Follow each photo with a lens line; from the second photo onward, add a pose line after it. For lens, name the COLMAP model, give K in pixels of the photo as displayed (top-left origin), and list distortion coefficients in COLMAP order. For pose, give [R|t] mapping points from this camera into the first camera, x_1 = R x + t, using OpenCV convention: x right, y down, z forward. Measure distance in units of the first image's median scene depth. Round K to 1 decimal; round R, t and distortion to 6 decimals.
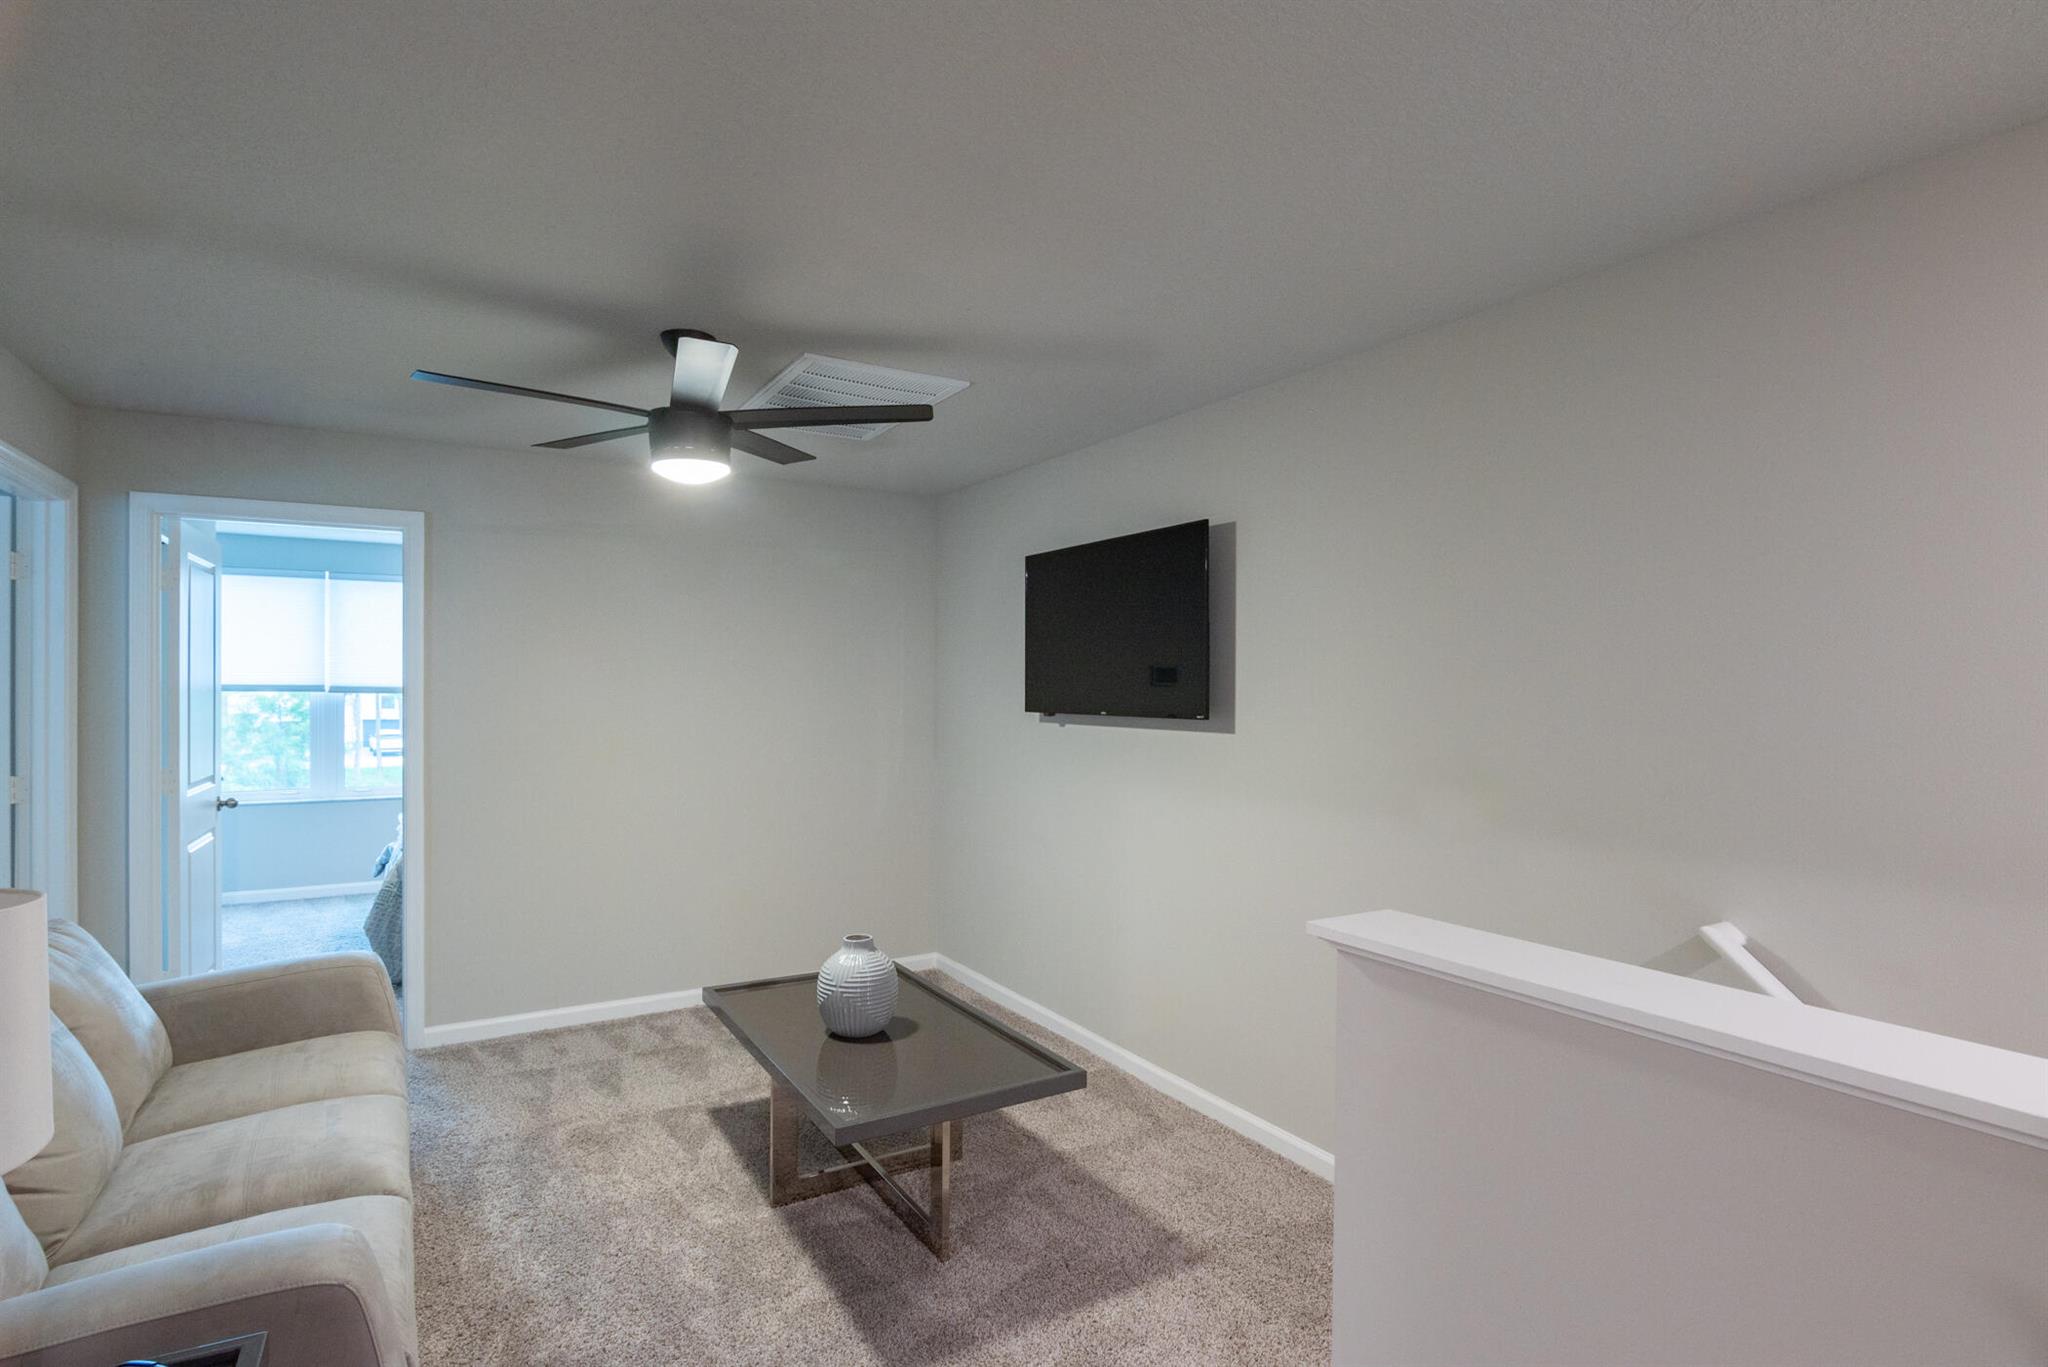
lens RADIAL K [[1060.3, 0, 1036.2], [0, 1060.3, 680.3], [0, 0, 1]] dist [-0.029134, -0.001286]
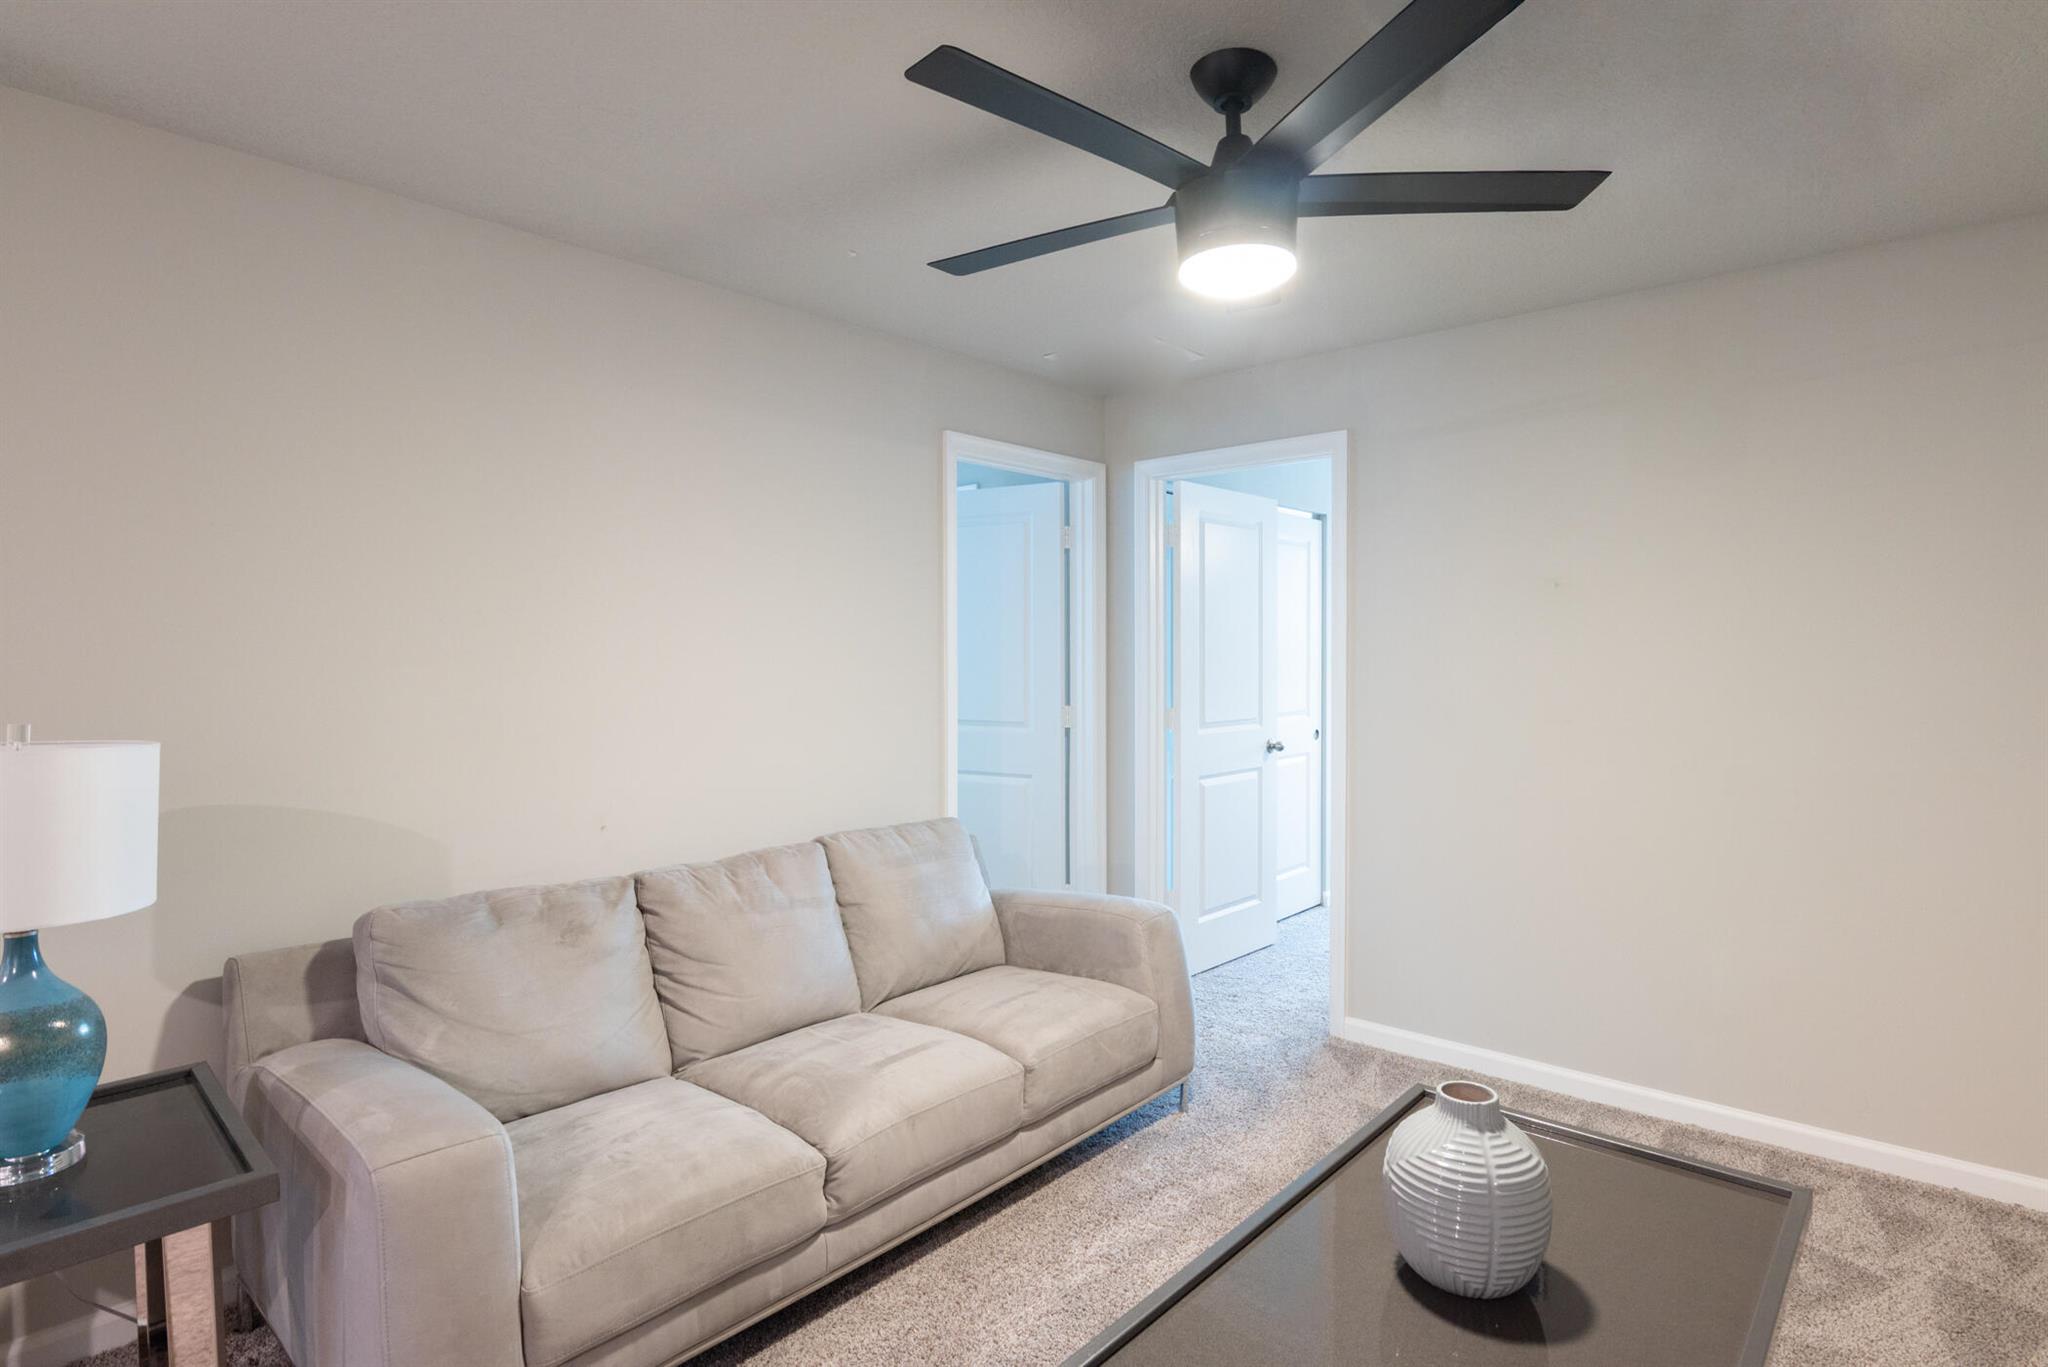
lens RADIAL K [[1060.3, 0, 1025.7], [0, 1060.3, 671.6], [0, 0, 1]] dist [-0.029134, -0.001286]
pose [[0.279979, 0.017728, -0.959843, 0.226746], [0.003171, 0.999807, 0.019391, 0.027113], [0.960001, -0.008472, 0.279868, 0.591210]]
